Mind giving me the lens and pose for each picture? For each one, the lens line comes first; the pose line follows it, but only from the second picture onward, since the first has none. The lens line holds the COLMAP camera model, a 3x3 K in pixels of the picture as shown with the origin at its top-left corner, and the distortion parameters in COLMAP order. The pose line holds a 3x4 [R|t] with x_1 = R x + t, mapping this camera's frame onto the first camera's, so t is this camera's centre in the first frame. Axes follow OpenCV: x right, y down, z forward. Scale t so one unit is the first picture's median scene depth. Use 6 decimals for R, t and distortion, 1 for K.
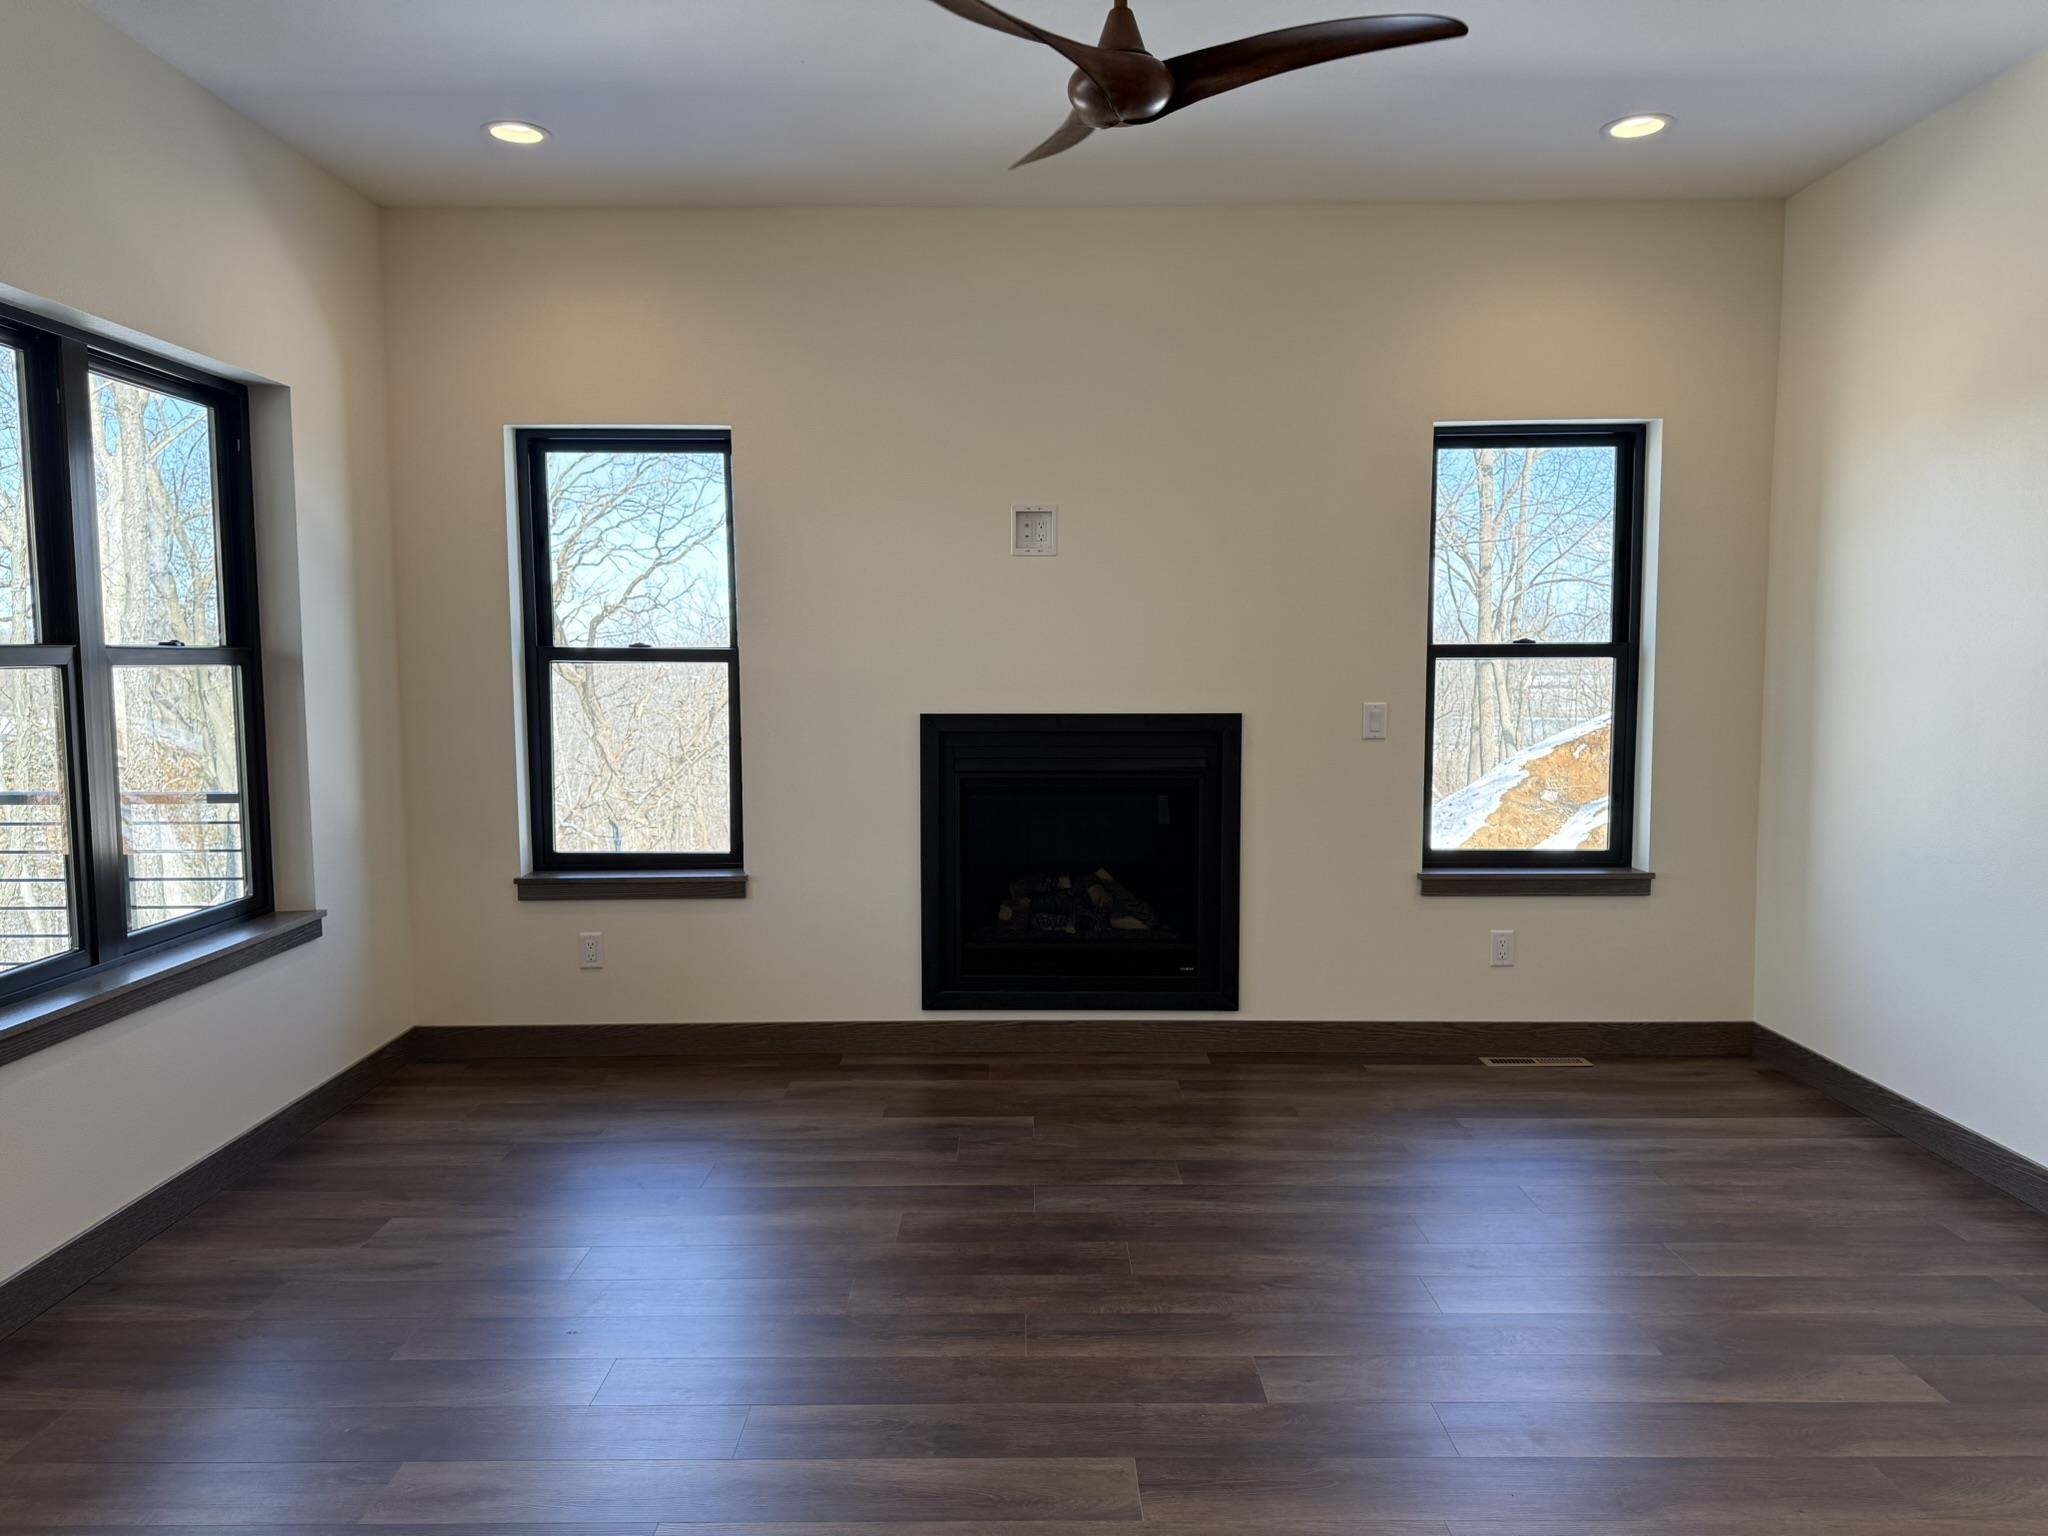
lens RADIAL K [[1432.4, 0, 998.8], [0, 1432.4, 775.6], [0, 0, 1]] dist [0.151139, -0.244574]
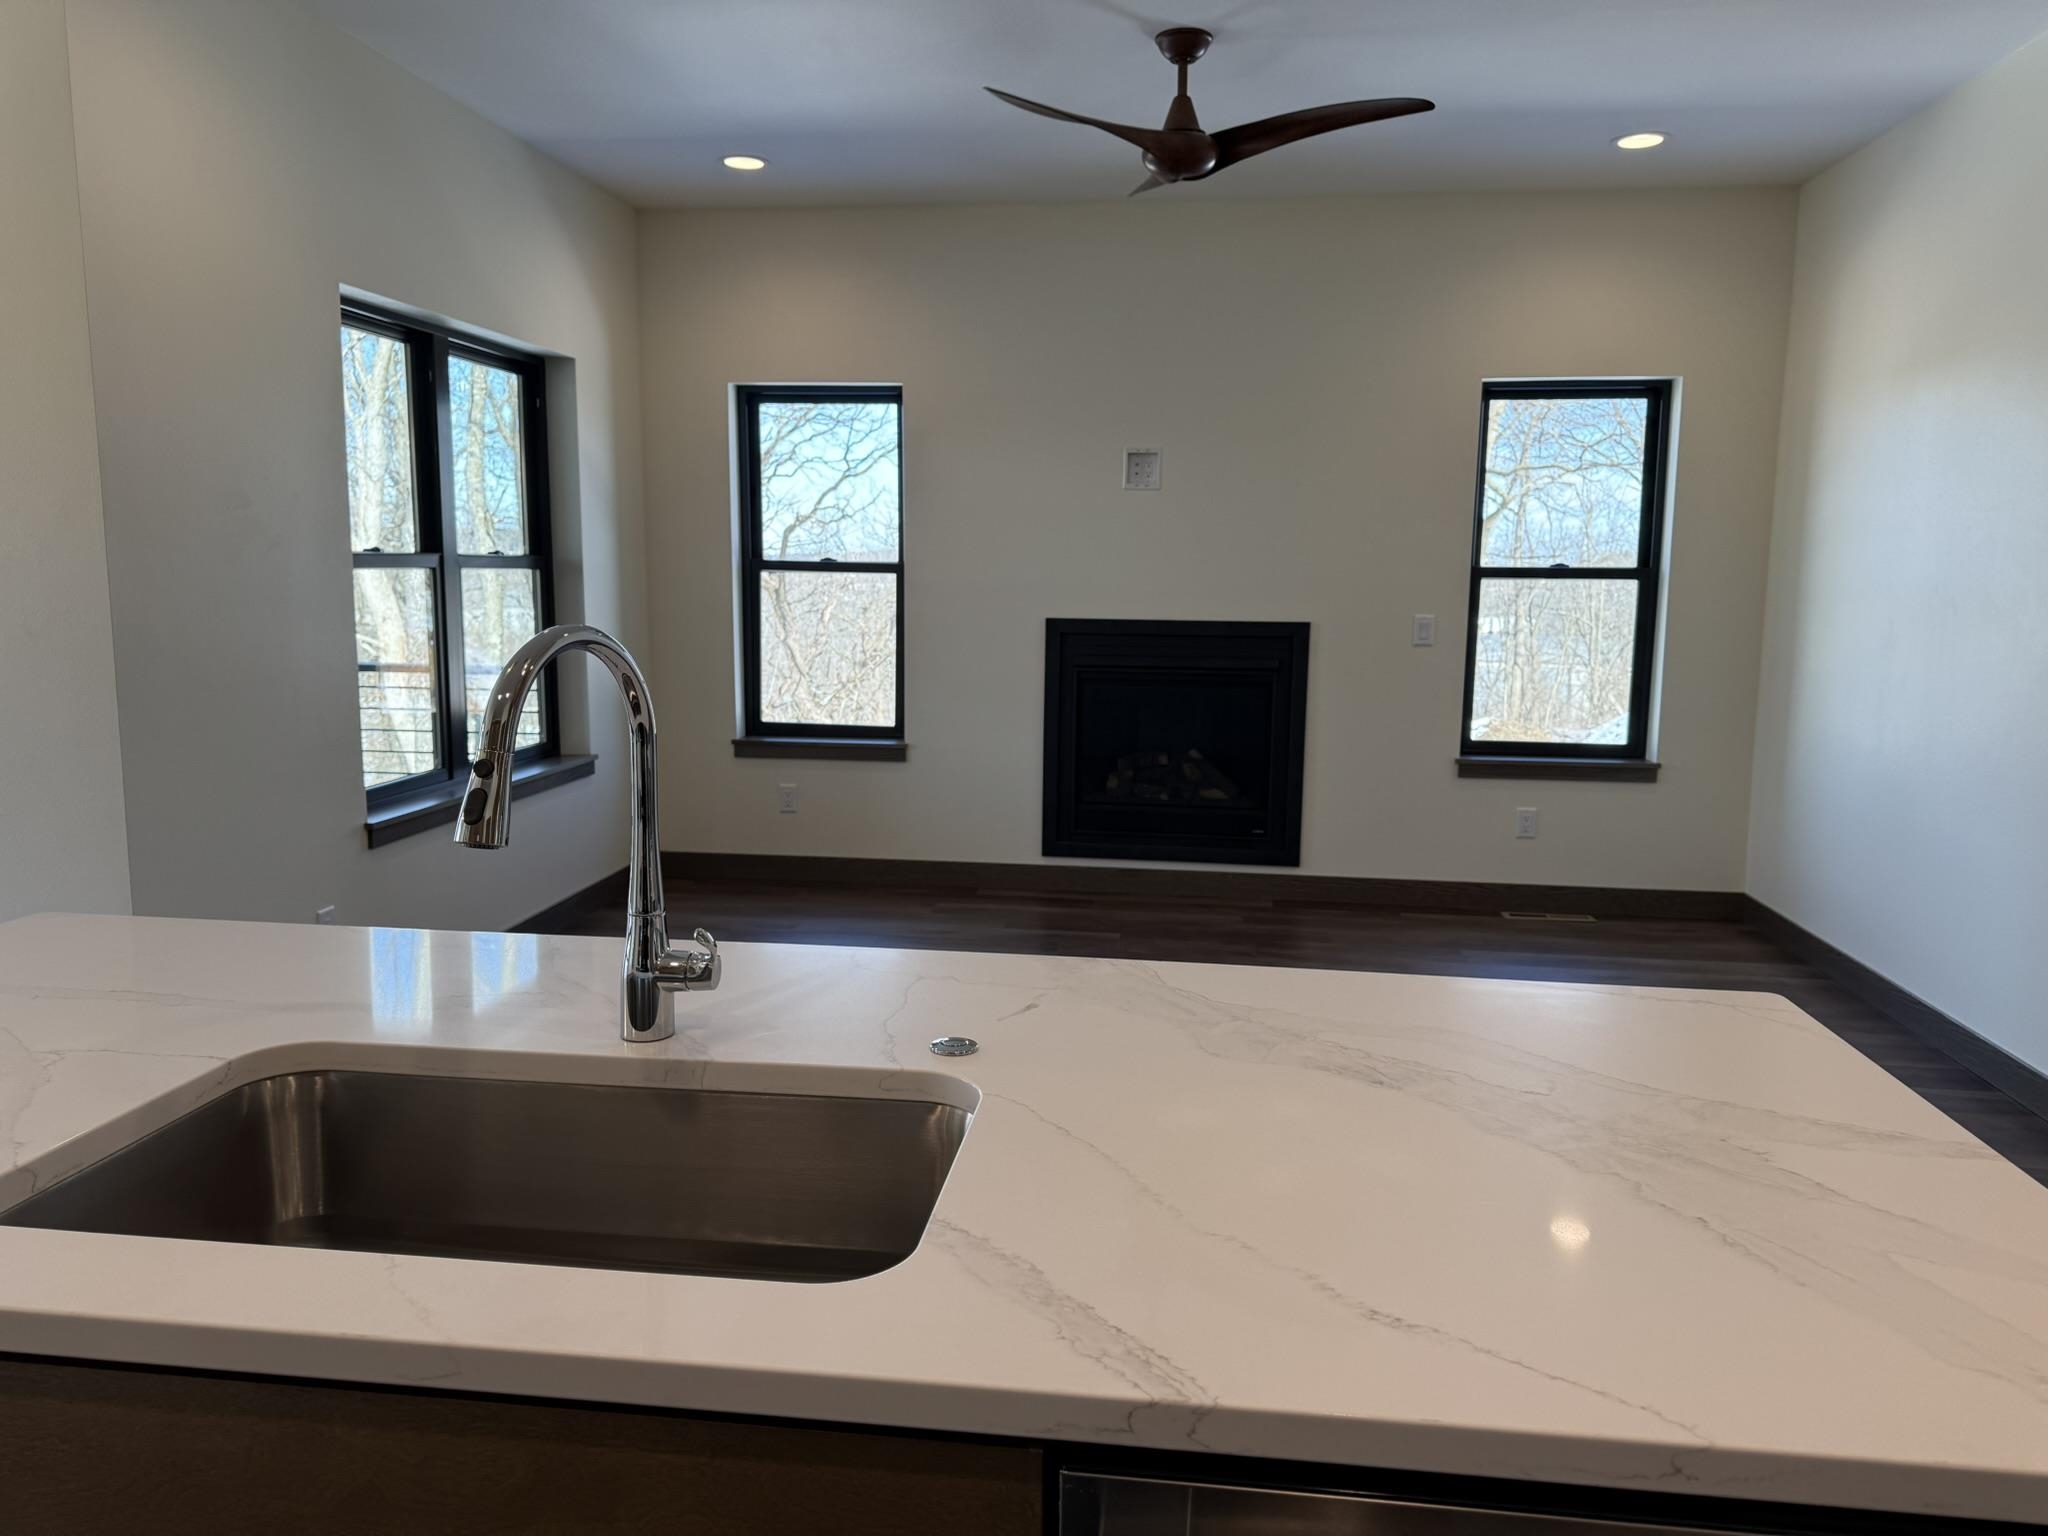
lens RADIAL K [[1432.4, 0, 998.8], [0, 1432.4, 775.6], [0, 0, 1]] dist [0.151139, -0.244574]
pose [[0.991985, 0.033953, -0.121708, 0.059285], [-0.026502, 0.997704, 0.062320, 0.016357], [0.123544, -0.058595, 0.990608, -0.238909]]
